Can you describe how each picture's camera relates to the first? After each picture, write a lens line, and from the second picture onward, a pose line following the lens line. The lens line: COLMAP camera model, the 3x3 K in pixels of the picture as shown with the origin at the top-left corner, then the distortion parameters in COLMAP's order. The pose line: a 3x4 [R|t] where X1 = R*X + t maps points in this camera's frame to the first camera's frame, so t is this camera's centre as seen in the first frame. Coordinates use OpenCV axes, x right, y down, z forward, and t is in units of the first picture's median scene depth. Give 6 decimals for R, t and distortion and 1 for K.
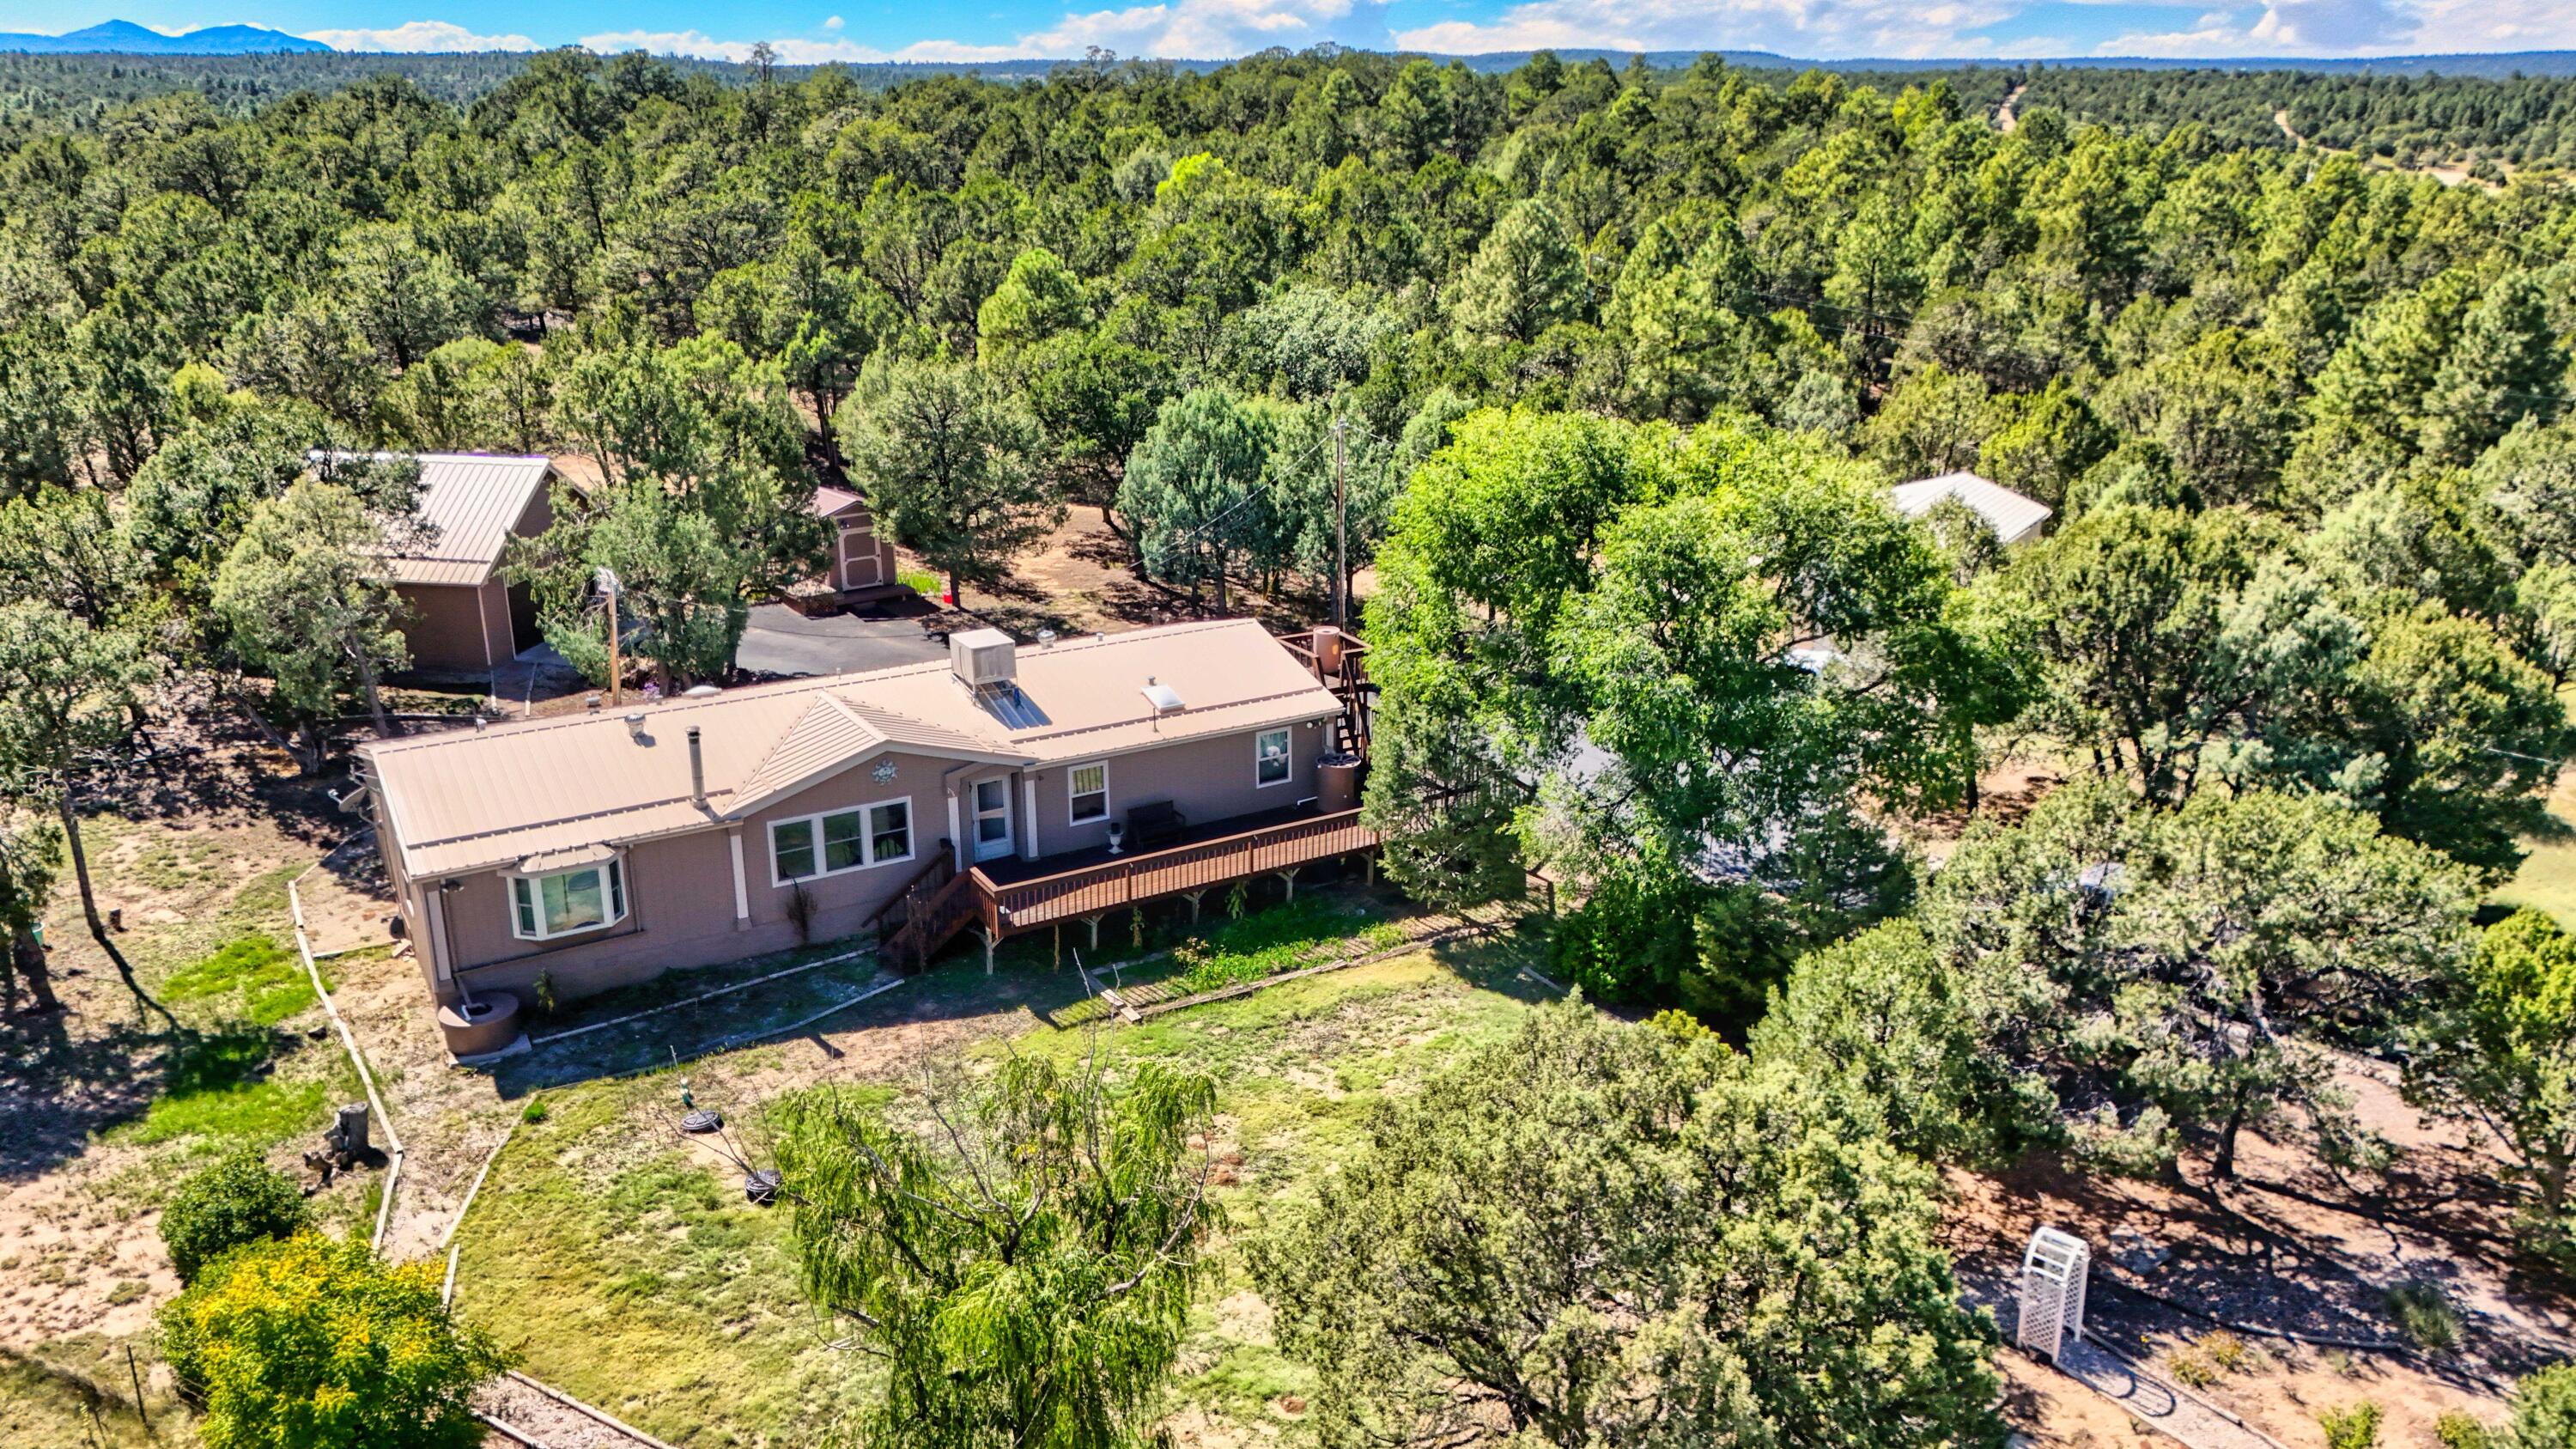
lens RADIAL K [[1879.2, 0, 1288.0], [0, 1879.2, 724.5], [0, 0, 1]] dist [0.086244, -0.085340]
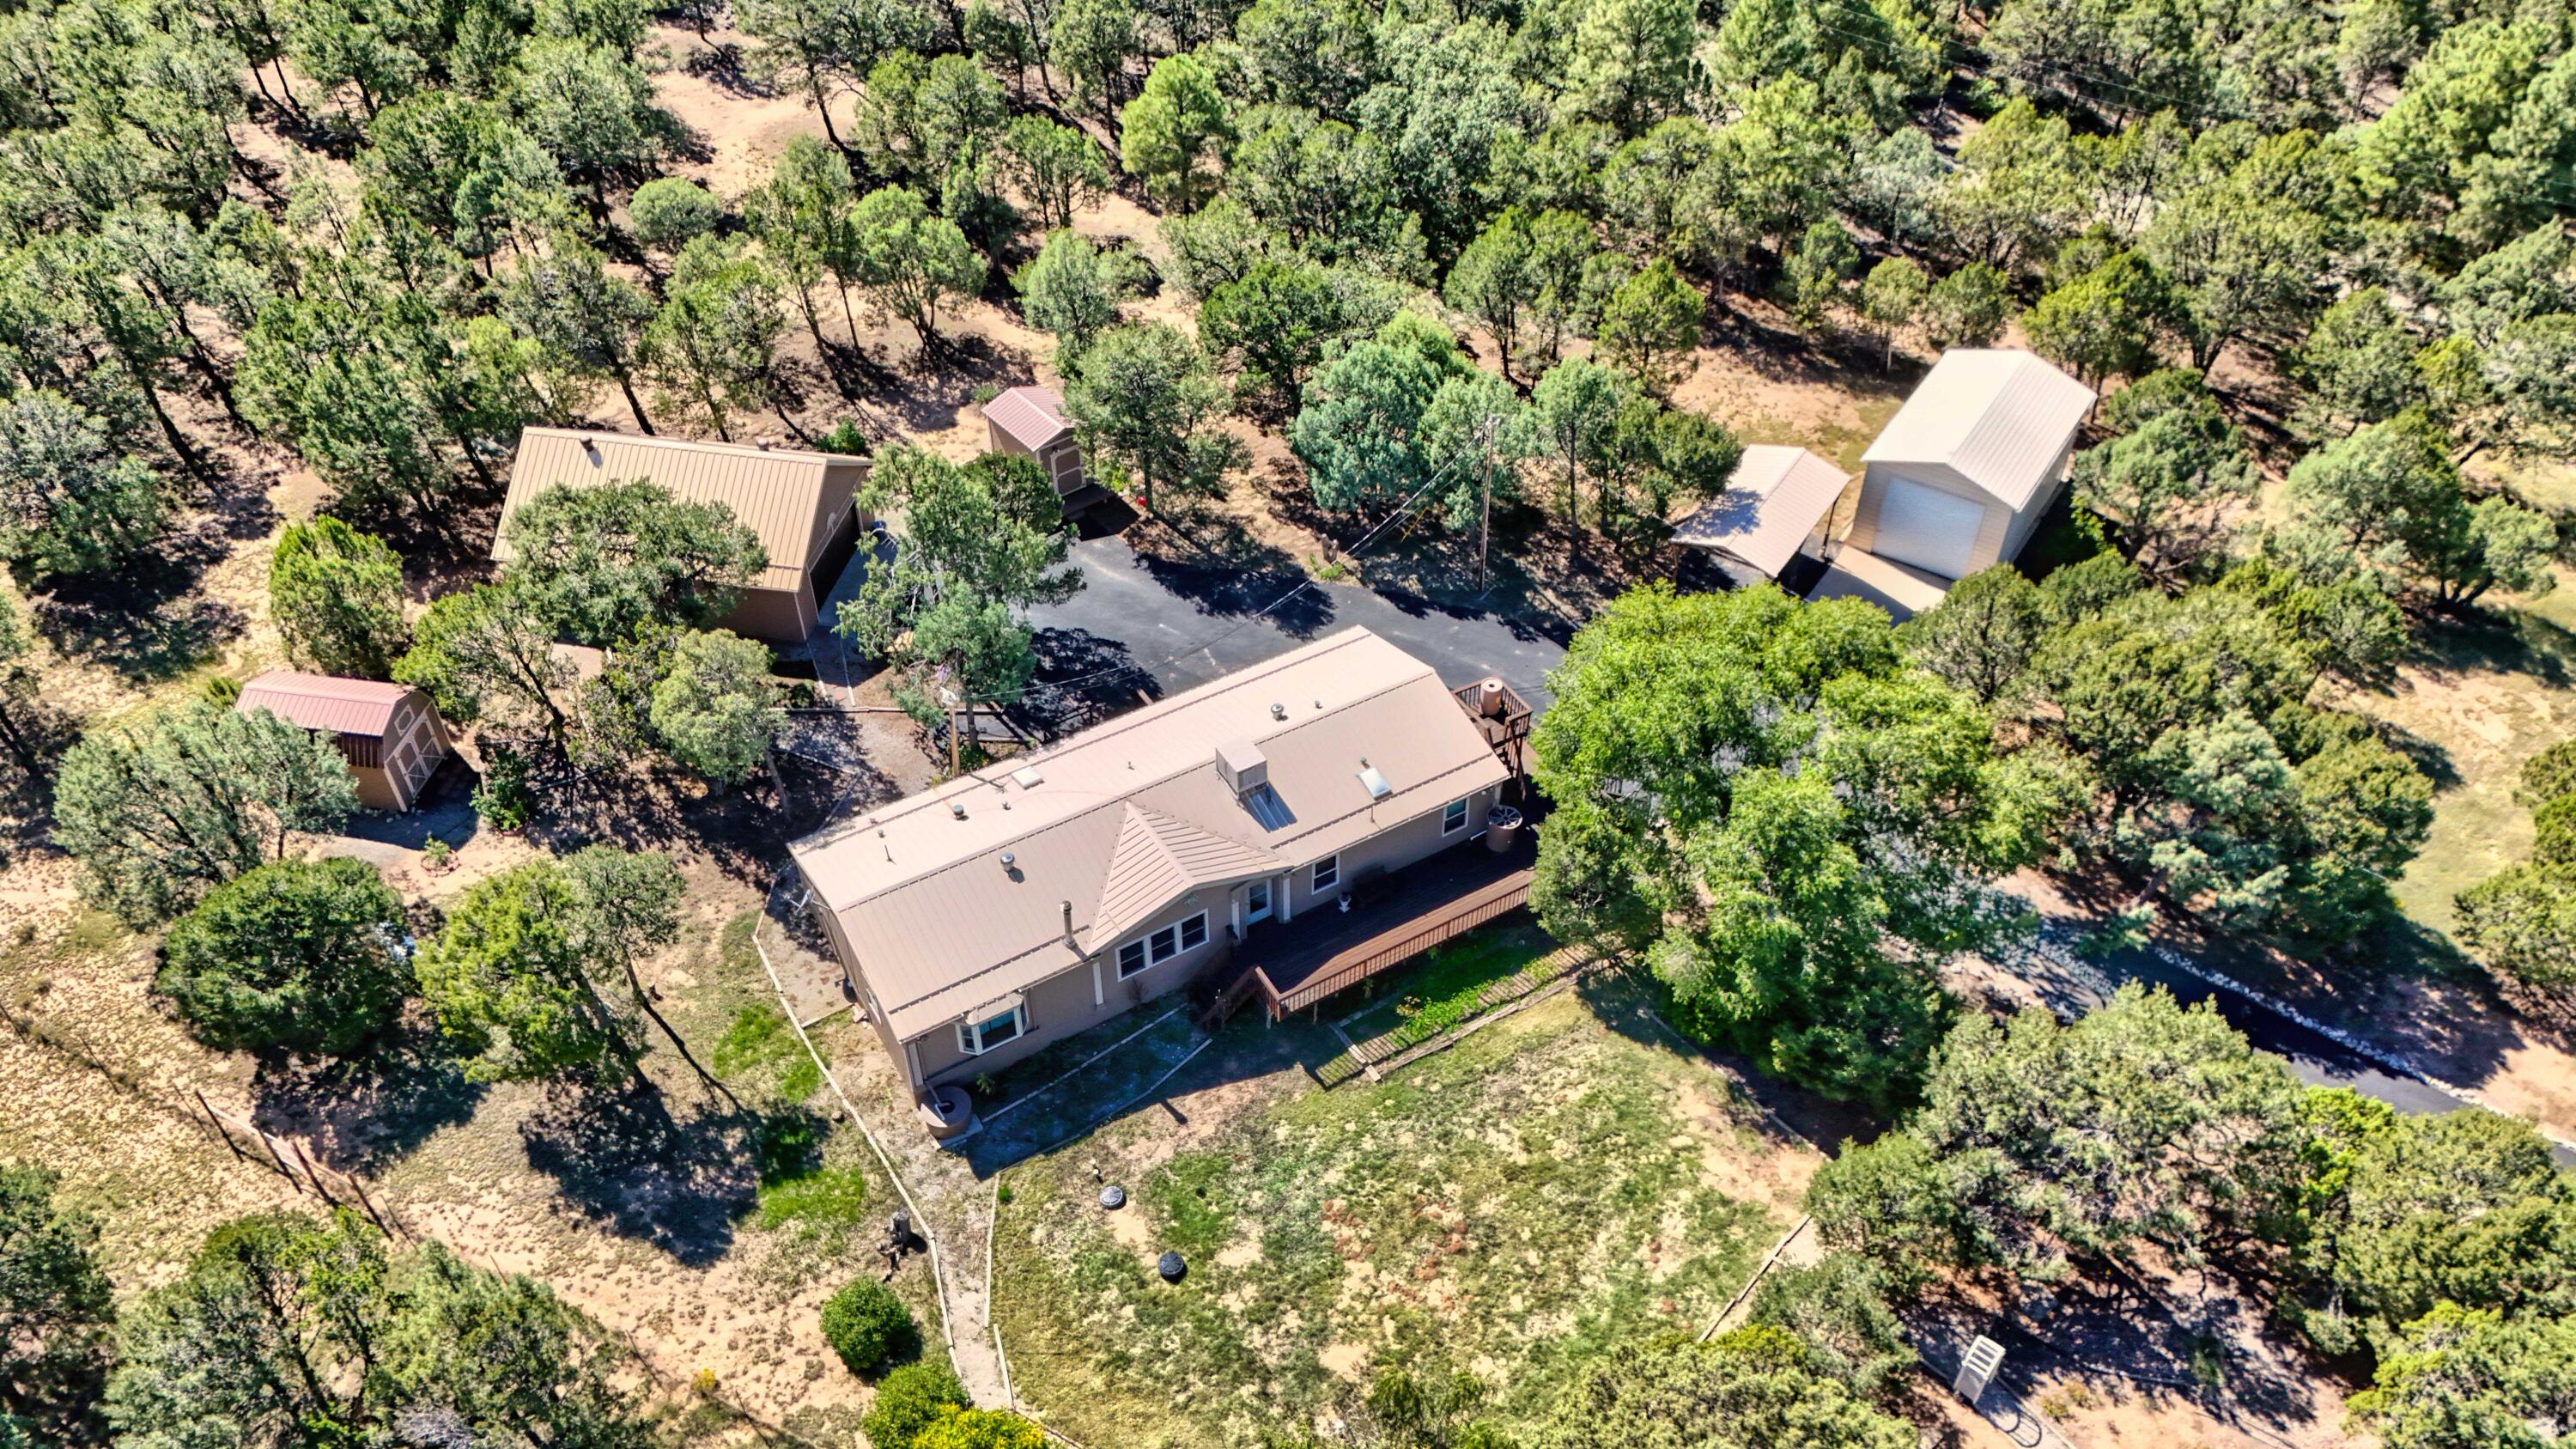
lens RADIAL K [[1879.2, 0, 1288.0], [0, 1879.2, 724.5], [0, 0, 1]] dist [0.086244, -0.085340]
pose [[0.999996, -0.001861, 0.002239, -0.147639], [0.000822, 0.918149, 0.396235, -0.648047], [-0.002793, -0.396232, 0.918146, -0.215702]]
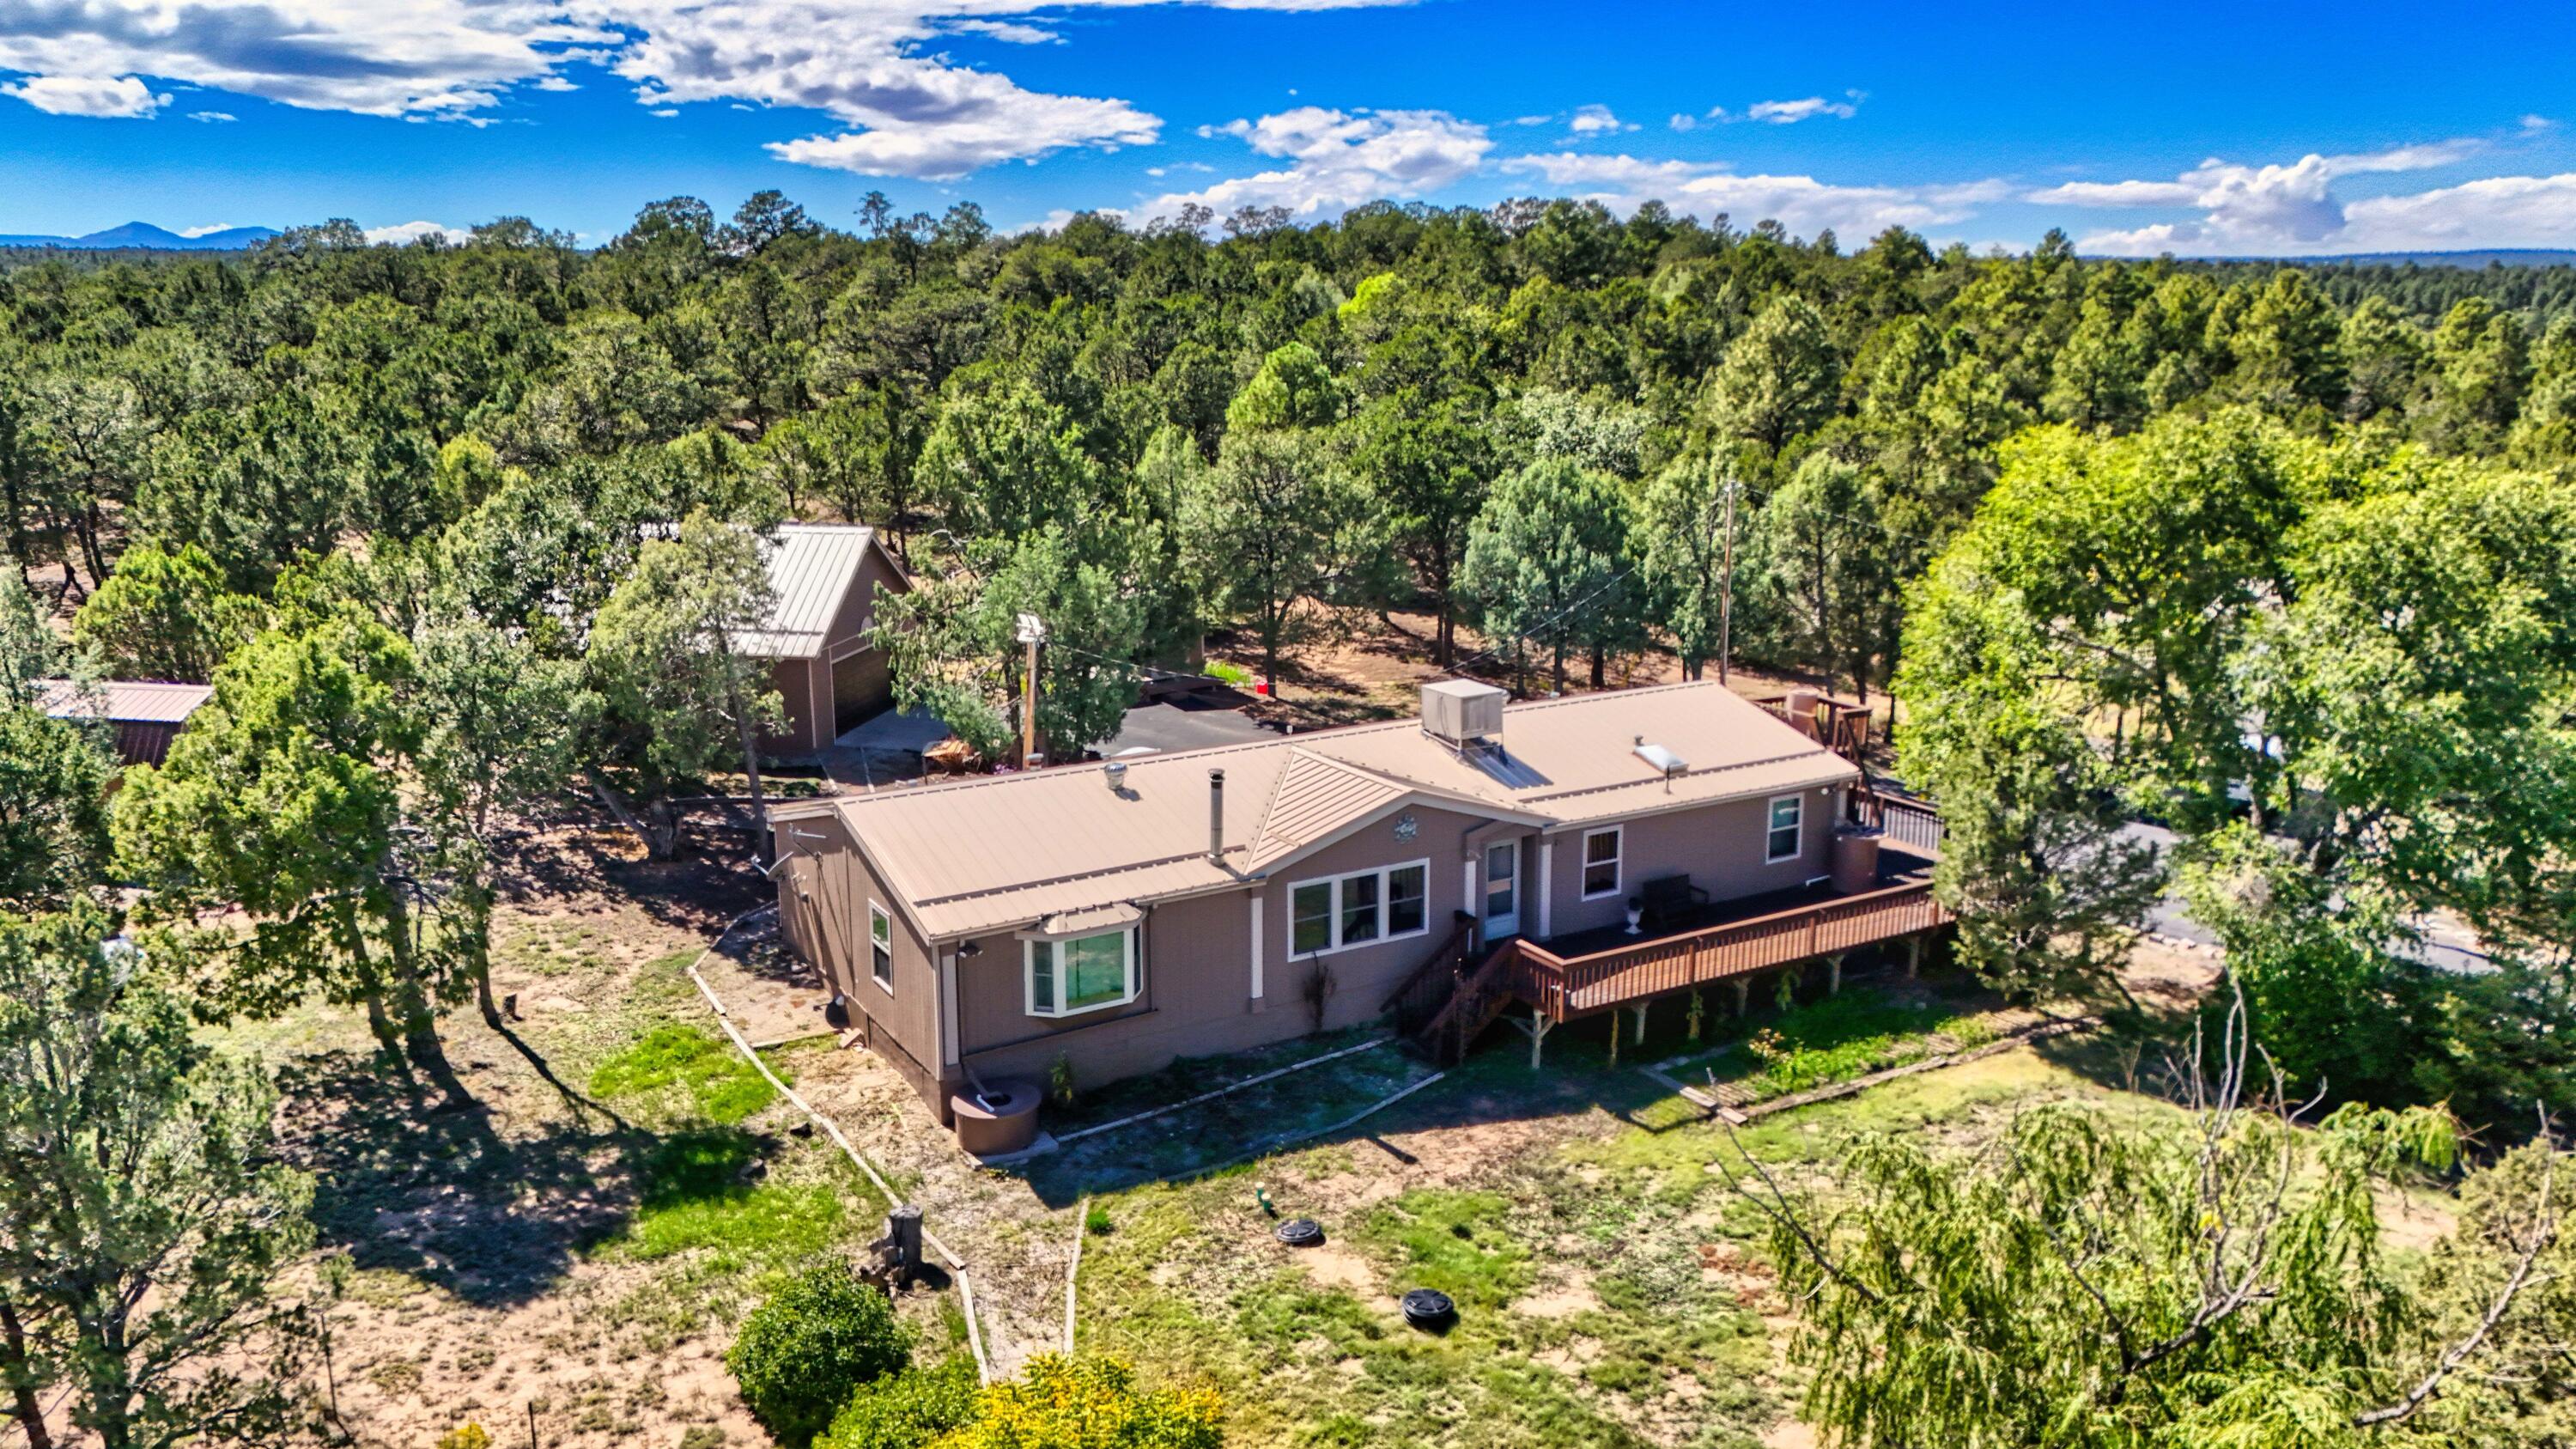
lens RADIAL K [[1893.0, 0, 1288.8], [0, 1893.0, 689.8], [0, 0, 1]] dist [0.103381, -0.090259]
pose [[0.999983, -0.002450, 0.005345, -0.275753], [0.003041, 0.993537, -0.113466, 0.060967], [-0.005033, 0.113480, 0.993527, 0.138676]]
